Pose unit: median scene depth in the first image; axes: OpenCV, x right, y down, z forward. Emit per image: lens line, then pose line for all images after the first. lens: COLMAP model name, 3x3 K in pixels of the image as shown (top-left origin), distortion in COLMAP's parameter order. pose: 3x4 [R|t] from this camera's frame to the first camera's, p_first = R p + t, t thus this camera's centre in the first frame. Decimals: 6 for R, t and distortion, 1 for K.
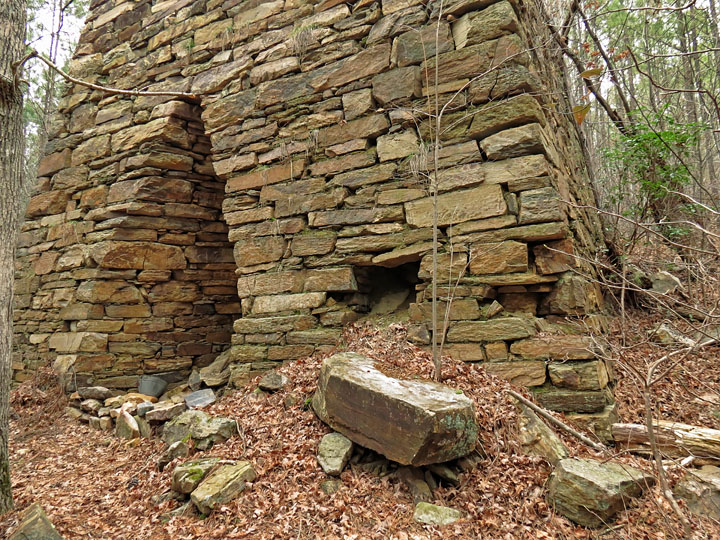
lens RADIAL K [[462.7, 0, 360.0], [0, 462.7, 270.0], [0, 0, 1]] dist [-0.024594, 0.000954]
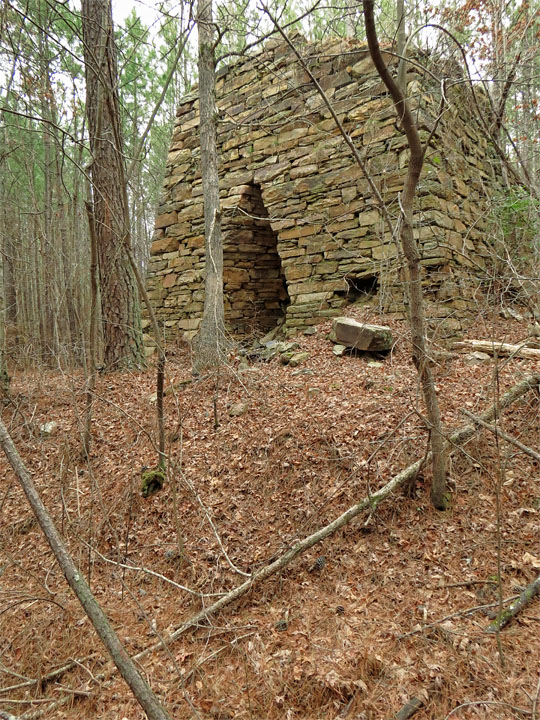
lens RADIAL K [[462.7, 0, 270.0], [0, 462.7, 360.0], [0, 0, 1]] dist [-0.024594, 0.000954]
pose [[0.983795, 0.007857, -0.179125, 0.016704], [0.021891, 0.986302, 0.163494, 0.004319], [0.177956, -0.164765, 0.970146, -0.935838]]
